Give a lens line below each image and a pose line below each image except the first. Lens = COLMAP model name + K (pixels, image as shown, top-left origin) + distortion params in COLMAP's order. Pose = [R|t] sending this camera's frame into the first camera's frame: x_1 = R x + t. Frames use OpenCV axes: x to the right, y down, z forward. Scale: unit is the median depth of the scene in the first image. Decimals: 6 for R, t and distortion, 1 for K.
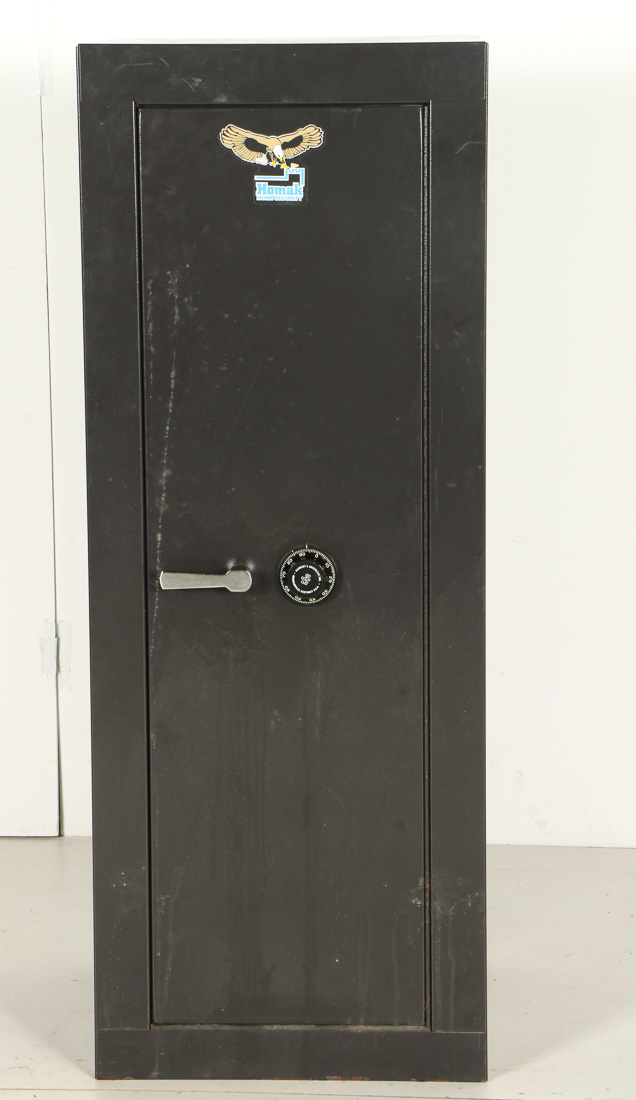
lens RADIAL K [[2800.8, 0, 318.3], [0, 2800.8, 554.0], [0, 0, 1]] dist [0.190568, 0.000000]
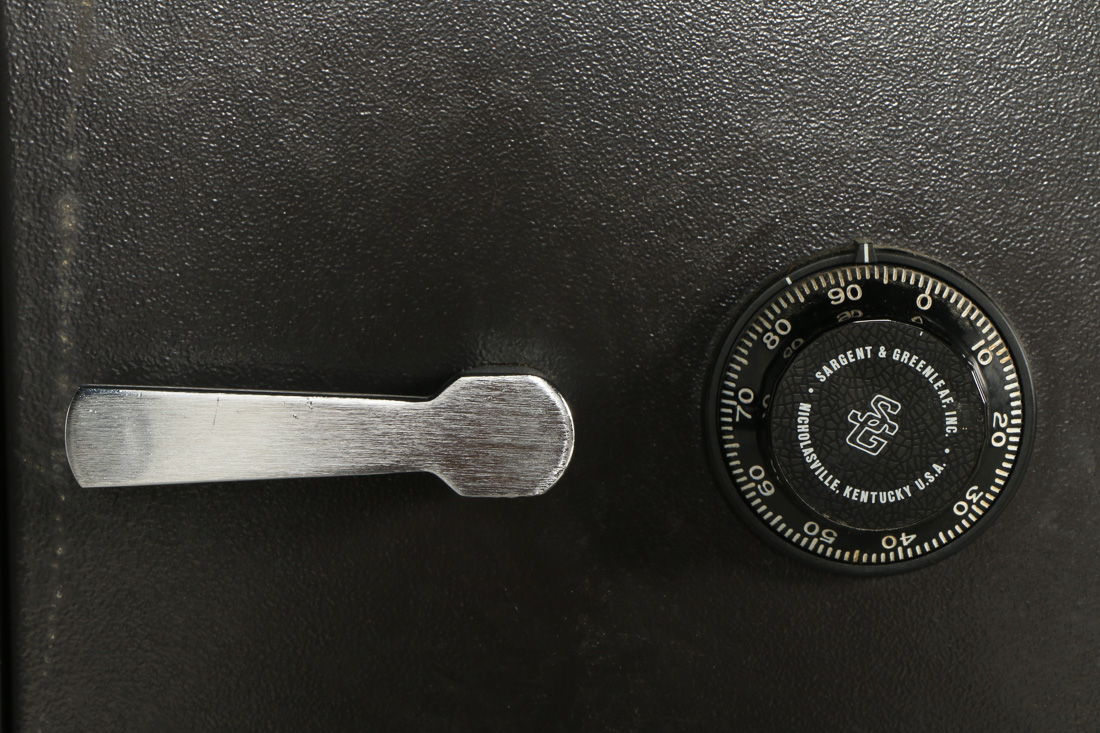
lens RADIAL K [[3622.1, 0, 550.2], [0, 3622.1, 366.5], [0, 0, 1]] dist [0.583798, 0.000000]
pose [[0.999416, -0.003112, 0.034037, -0.016544], [0.005700, 0.997075, -0.076219, 0.011477], [-0.033700, 0.076368, 0.996510, 0.378652]]
